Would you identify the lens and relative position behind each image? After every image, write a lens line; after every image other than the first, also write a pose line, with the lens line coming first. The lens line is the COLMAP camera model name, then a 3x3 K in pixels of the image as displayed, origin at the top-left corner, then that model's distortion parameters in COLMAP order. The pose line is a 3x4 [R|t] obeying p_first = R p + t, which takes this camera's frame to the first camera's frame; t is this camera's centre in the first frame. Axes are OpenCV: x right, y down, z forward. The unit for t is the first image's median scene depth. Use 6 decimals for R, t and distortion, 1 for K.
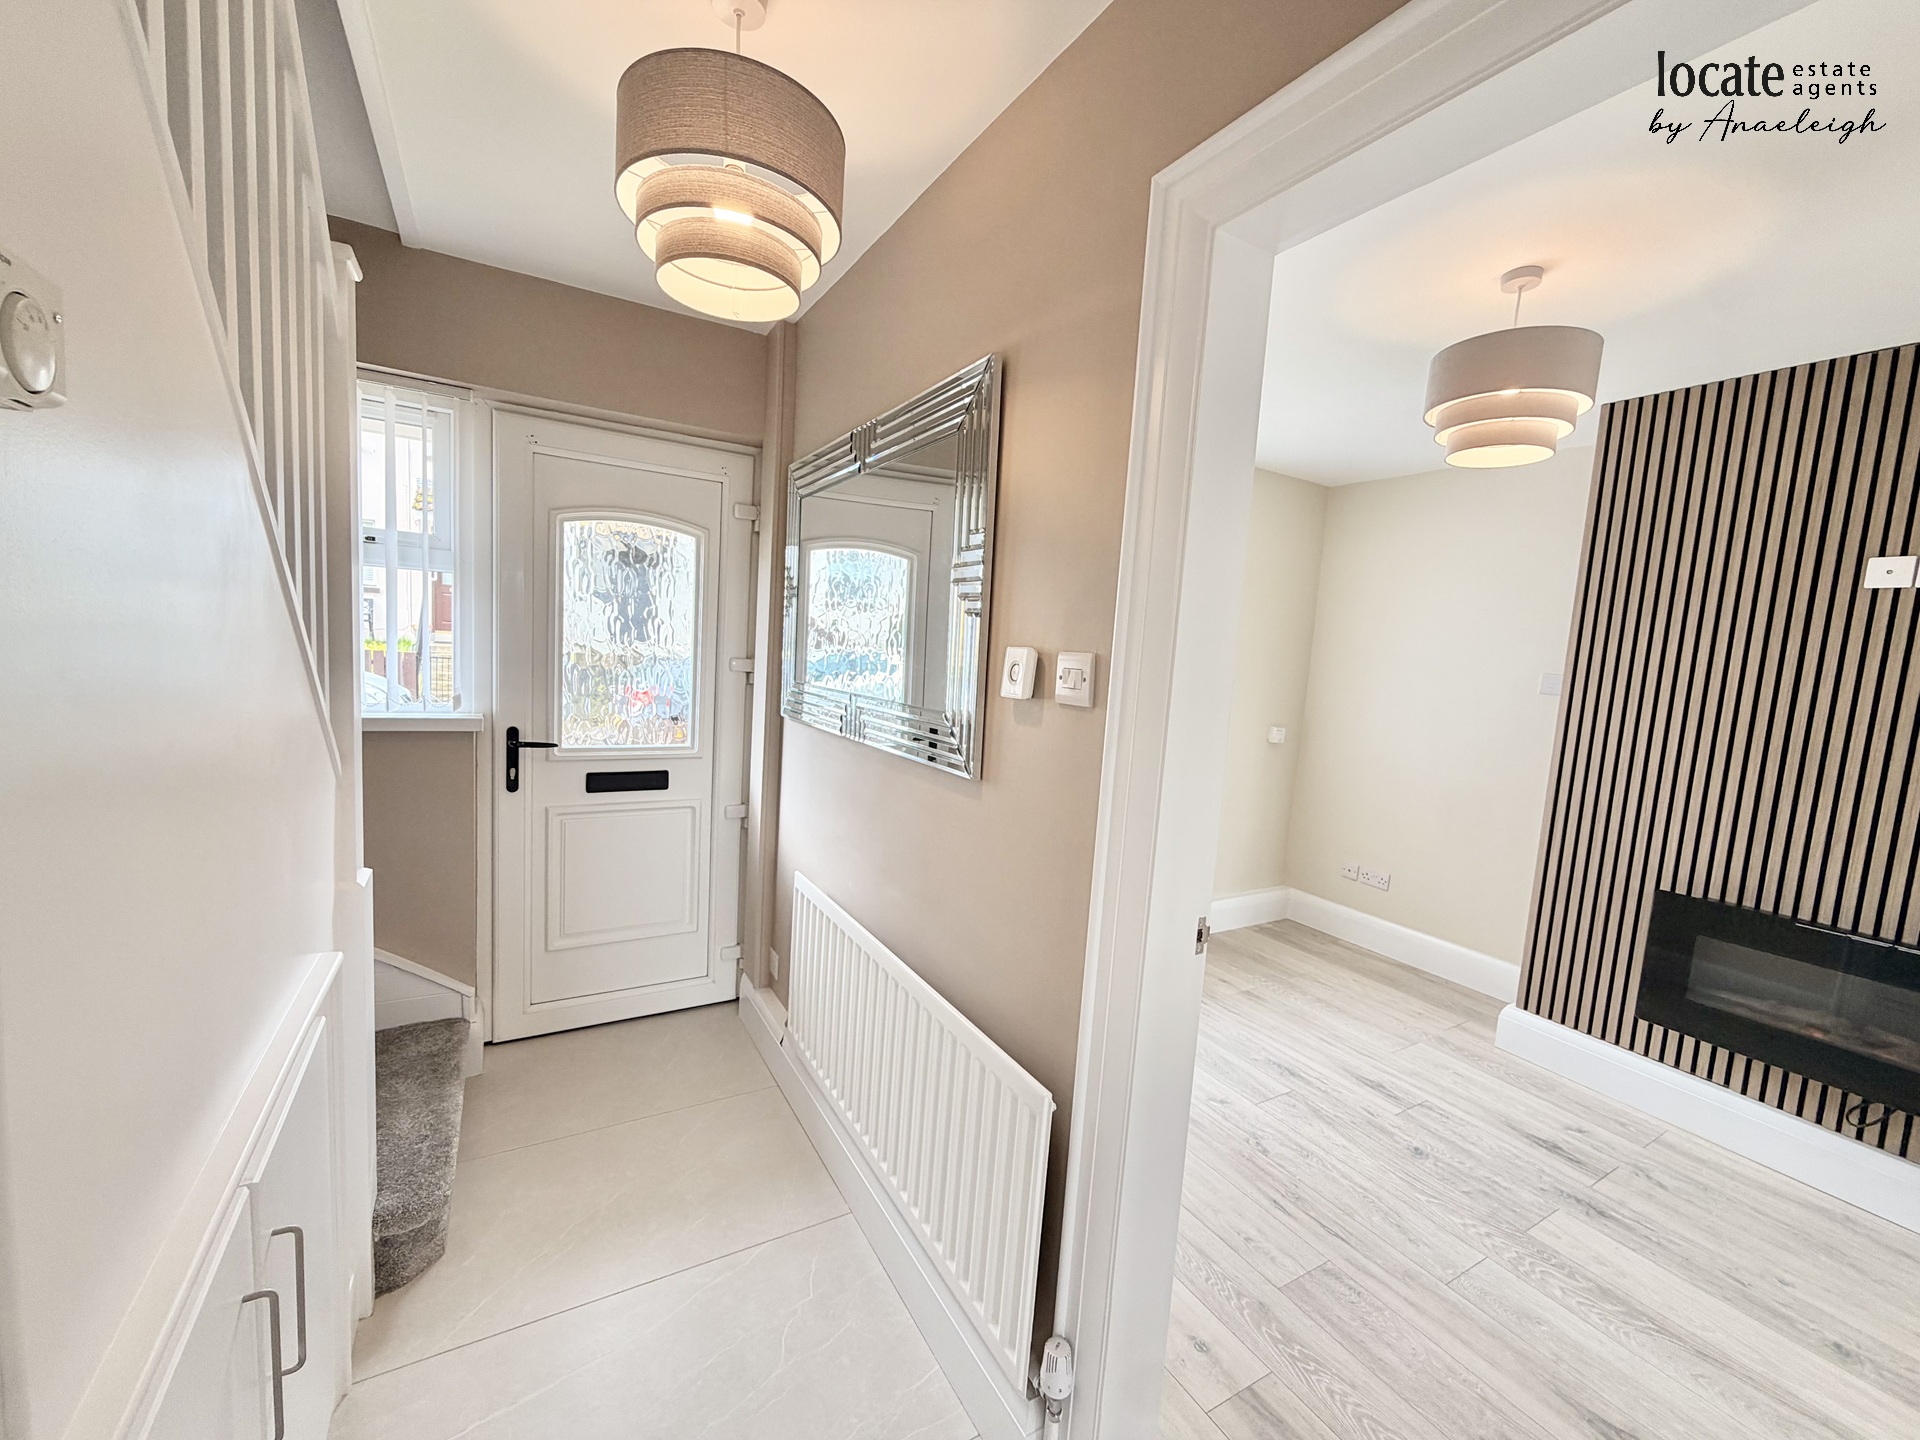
lens RADIAL K [[766.0, 0, 958.9], [0, 766.0, 722.4], [0, 0, 1]] dist [-0.001857, 0.000100]
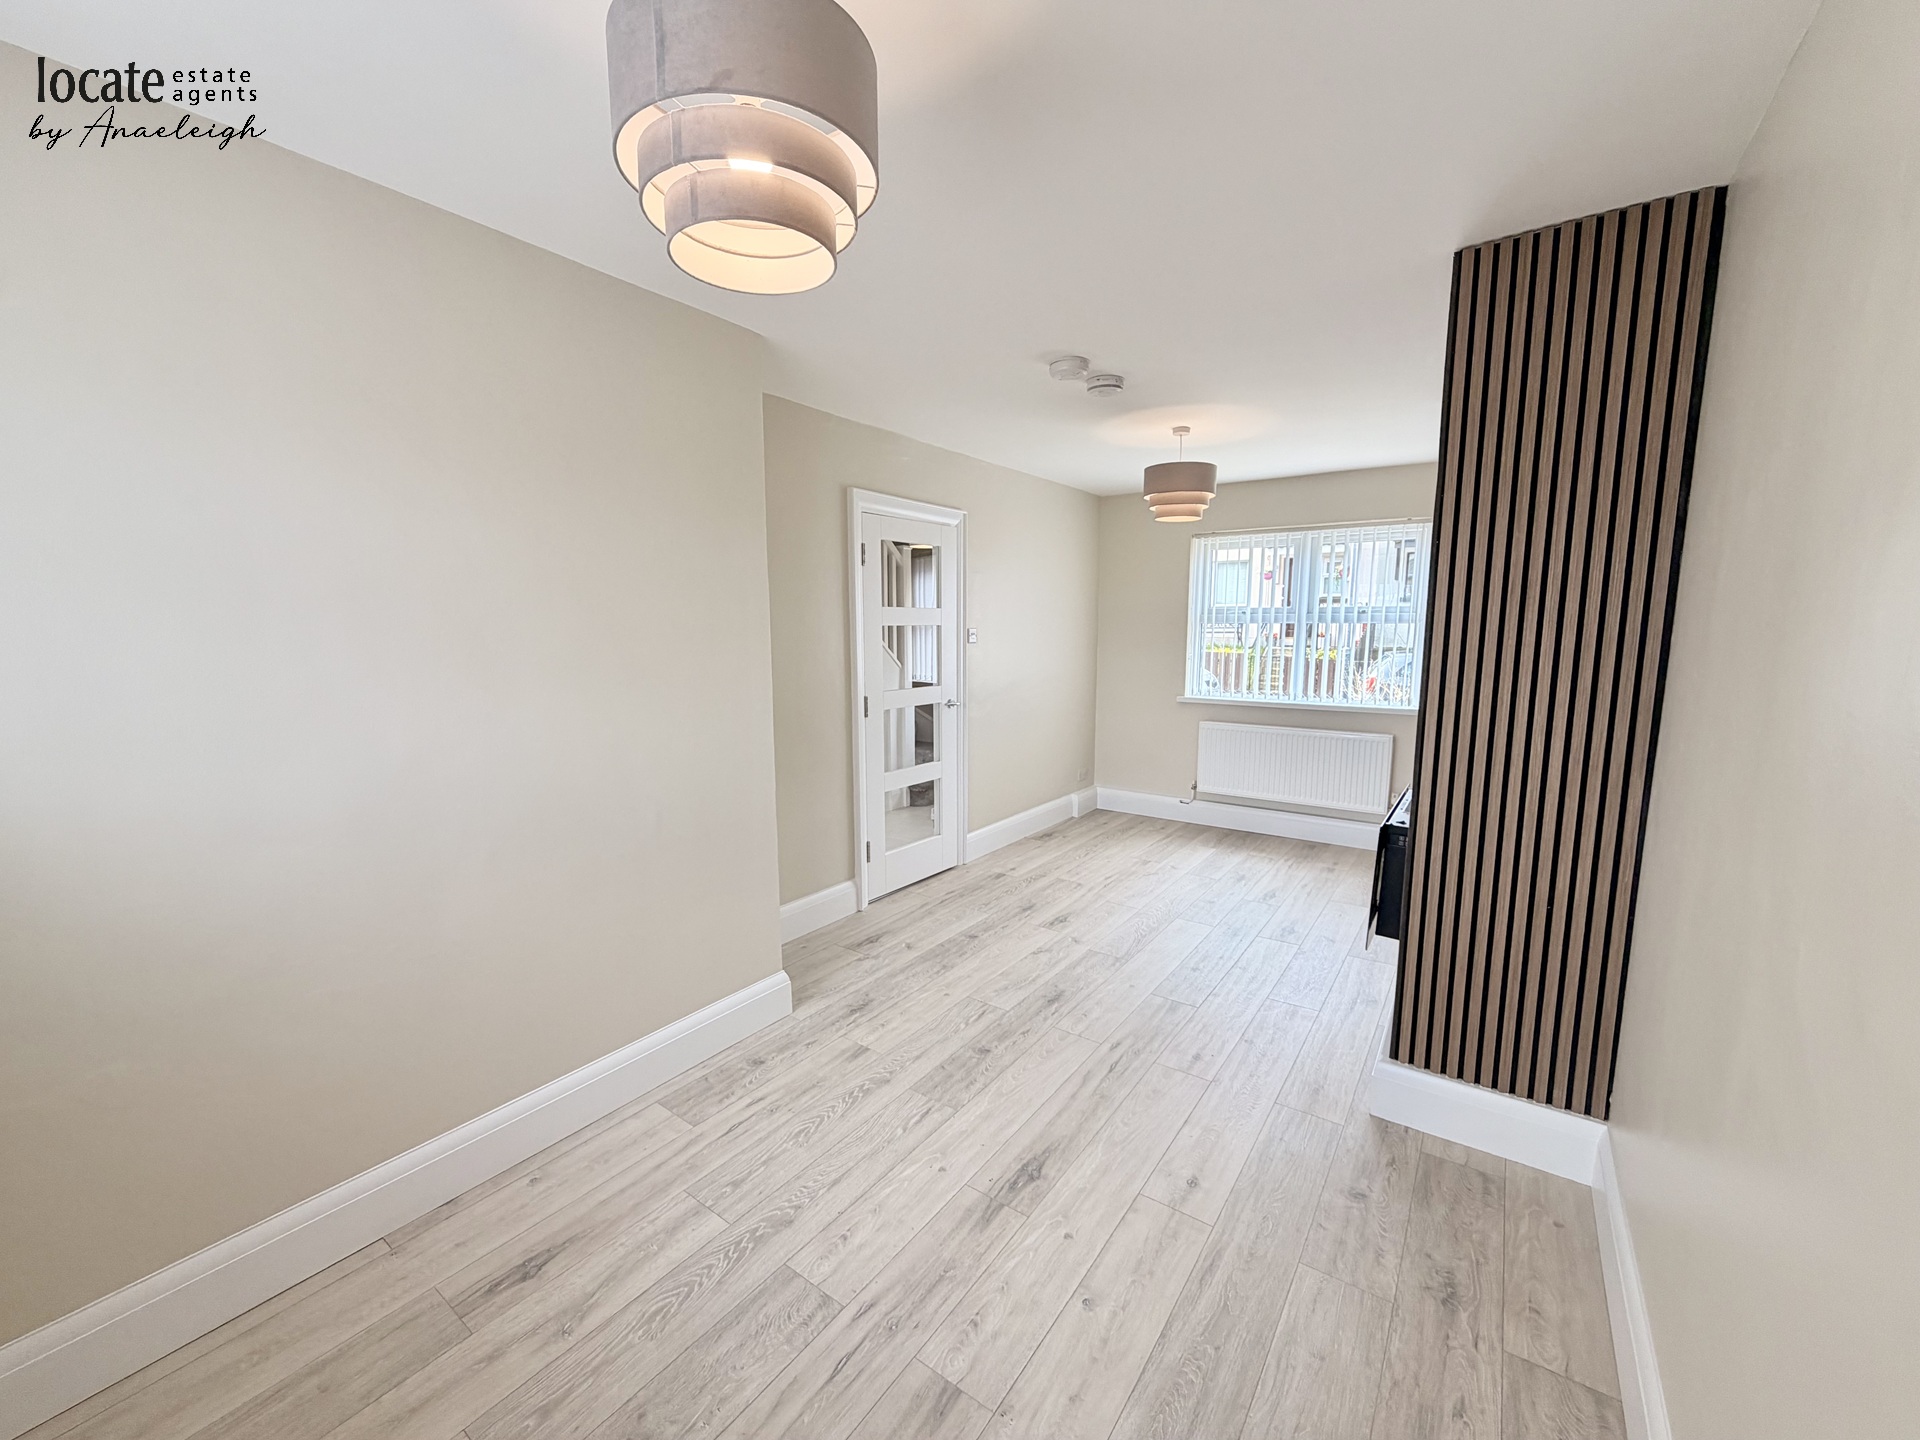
lens RADIAL K [[766.0, 0, 961.1], [0, 766.0, 720.5], [0, 0, 1]] dist [-0.001857, 0.000100]
pose [[0.410561, 0.056236, -0.910097, 1.809044], [-0.064195, 0.997402, 0.032671, 0.118796], [0.909570, 0.045010, 0.413105, -0.243217]]
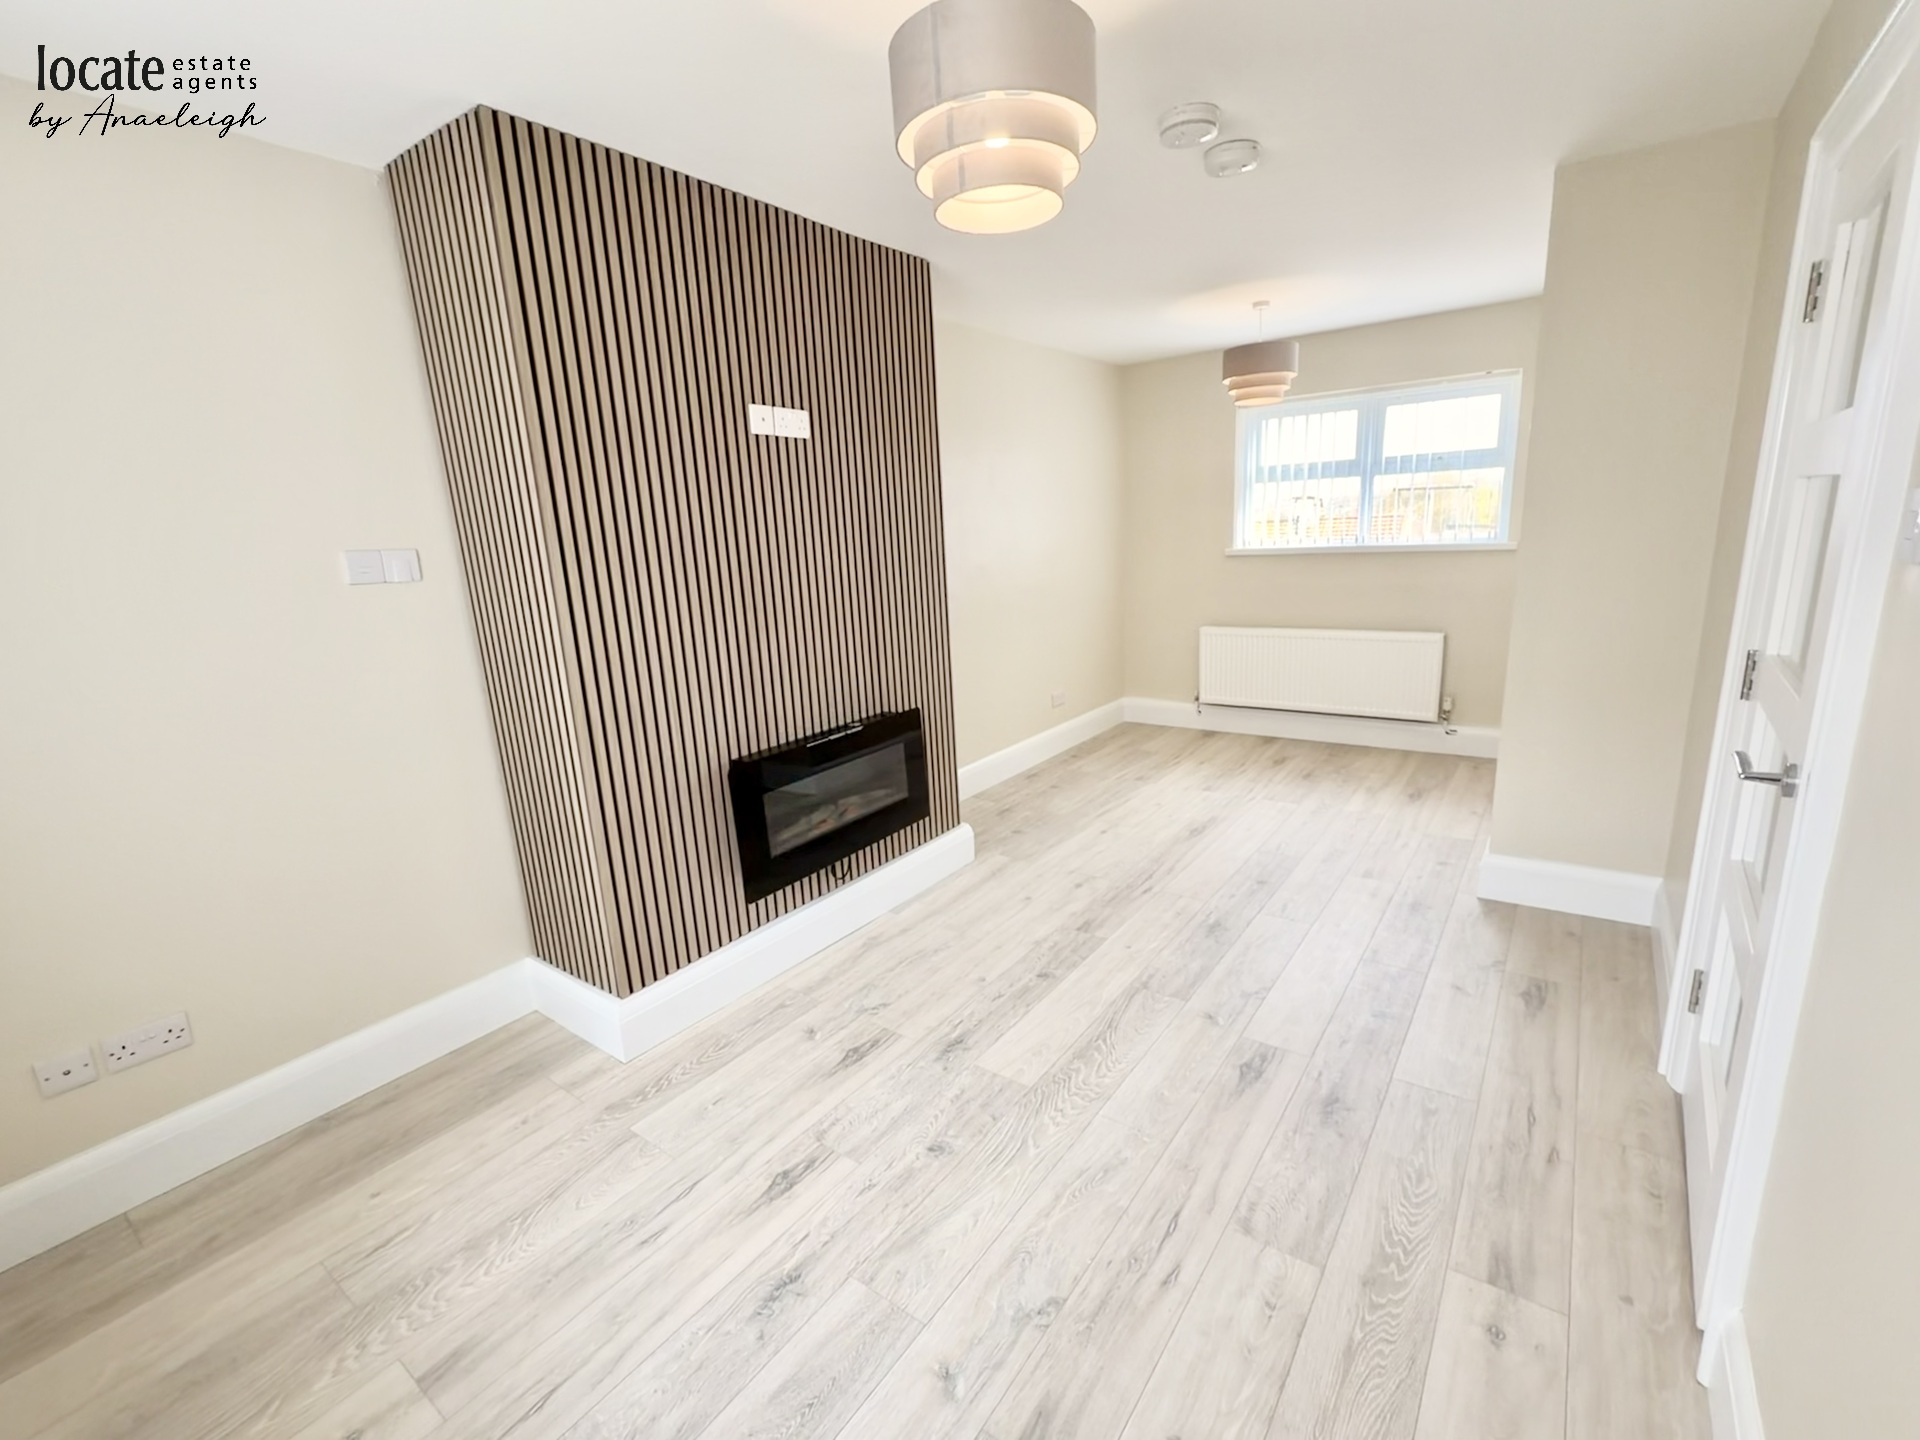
lens RADIAL K [[840.4, 0, 956.9], [0, 840.4, 721.0], [0, 0, 1]] dist [0.000047, -0.000336]
pose [[-0.396834, -0.246223, 0.884249, -0.065203], [0.118517, 0.941541, 0.315364, -0.120575], [-0.910207, 0.229946, -0.344454, 1.103655]]
